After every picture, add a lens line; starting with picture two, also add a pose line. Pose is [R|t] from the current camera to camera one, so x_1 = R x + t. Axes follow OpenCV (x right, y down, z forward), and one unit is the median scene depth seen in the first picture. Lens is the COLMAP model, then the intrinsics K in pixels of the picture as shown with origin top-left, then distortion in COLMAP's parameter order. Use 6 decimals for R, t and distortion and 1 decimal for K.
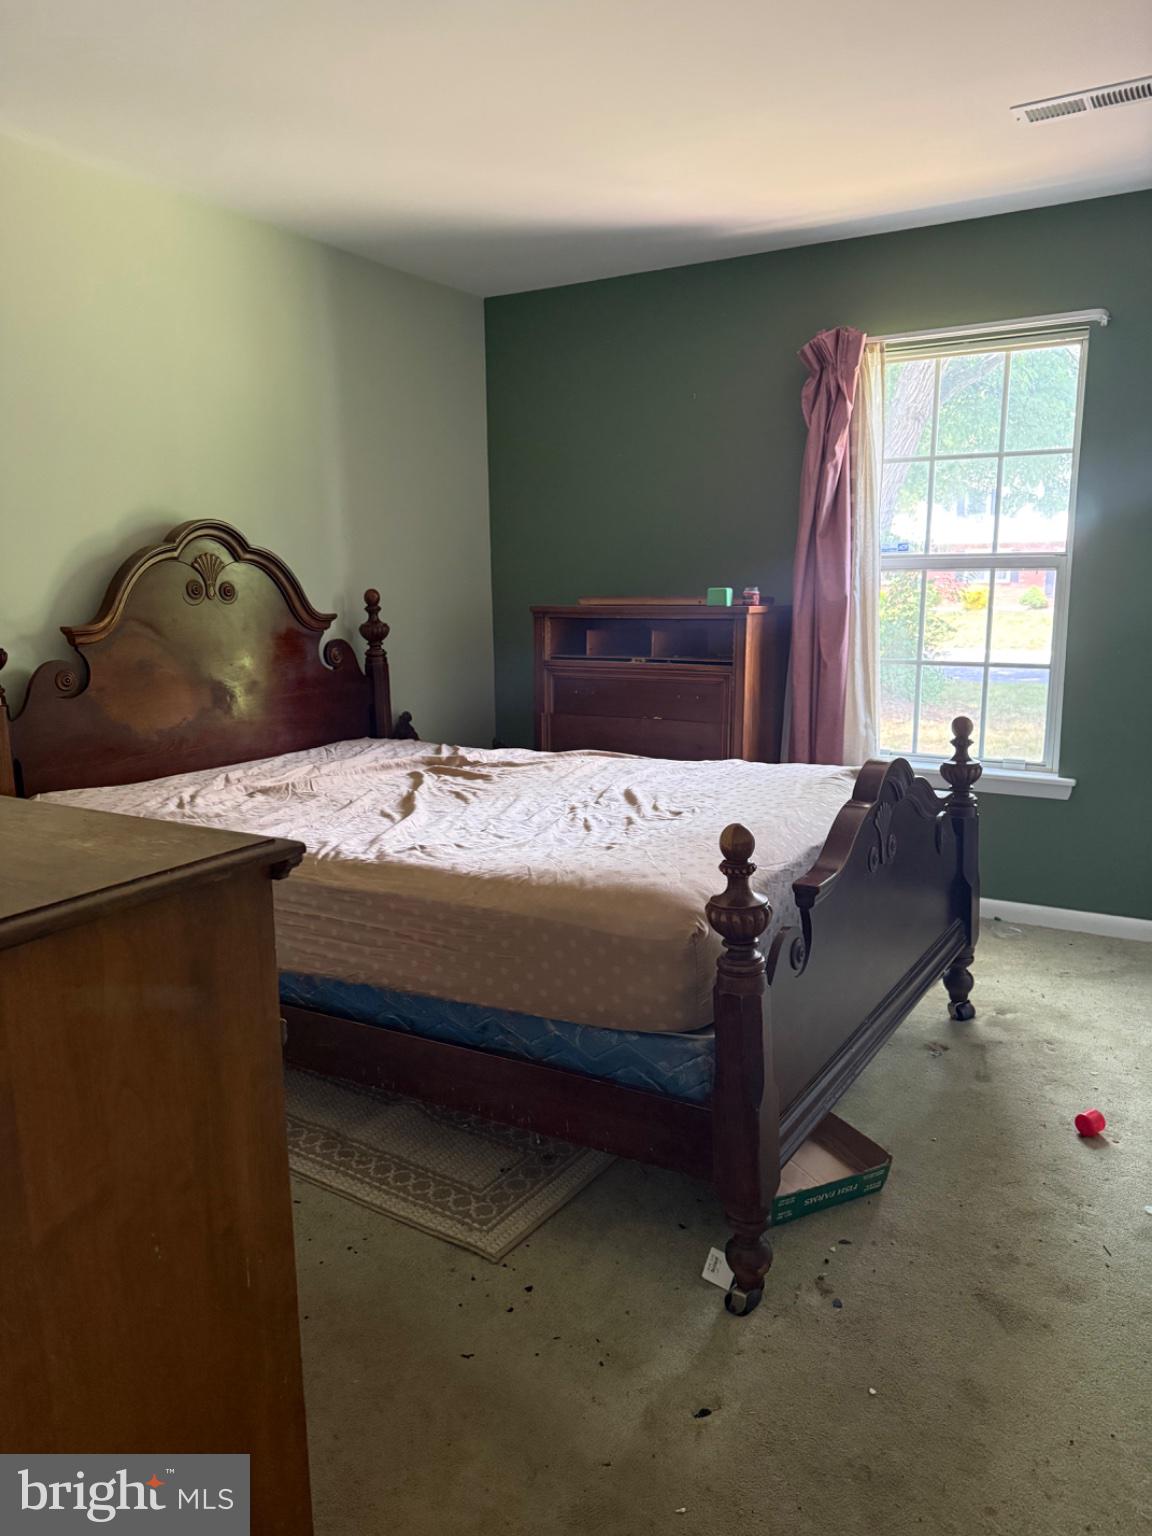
lens RADIAL K [[1082.9, 0, 565.3], [0, 1082.9, 772.8], [0, 0, 1]] dist [0.034570, -0.050034]
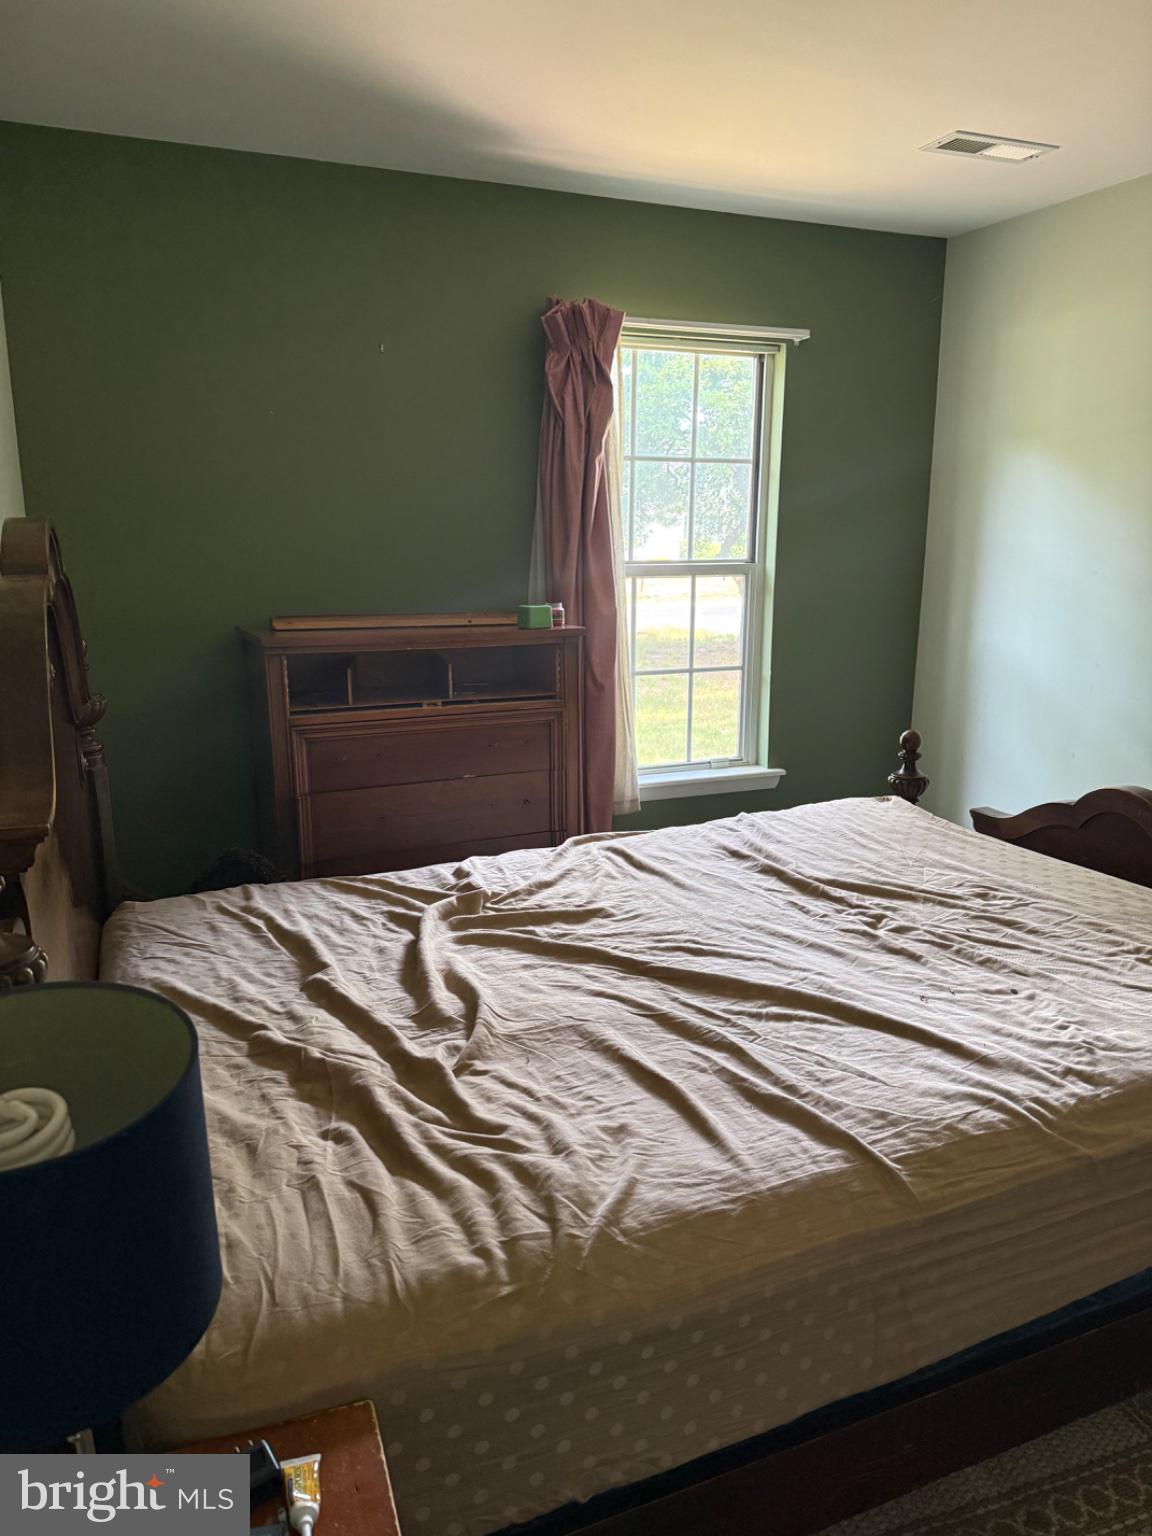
lens RADIAL K [[1082.9, 0, 565.3], [0, 1082.9, 772.8], [0, 0, 1]] dist [0.034570, -0.050034]
pose [[0.605676, -0.167209, 0.777944, -0.496134], [0.143930, 0.984567, 0.099561, -0.126440], [-0.782586, 0.051668, 0.620395, 0.495645]]
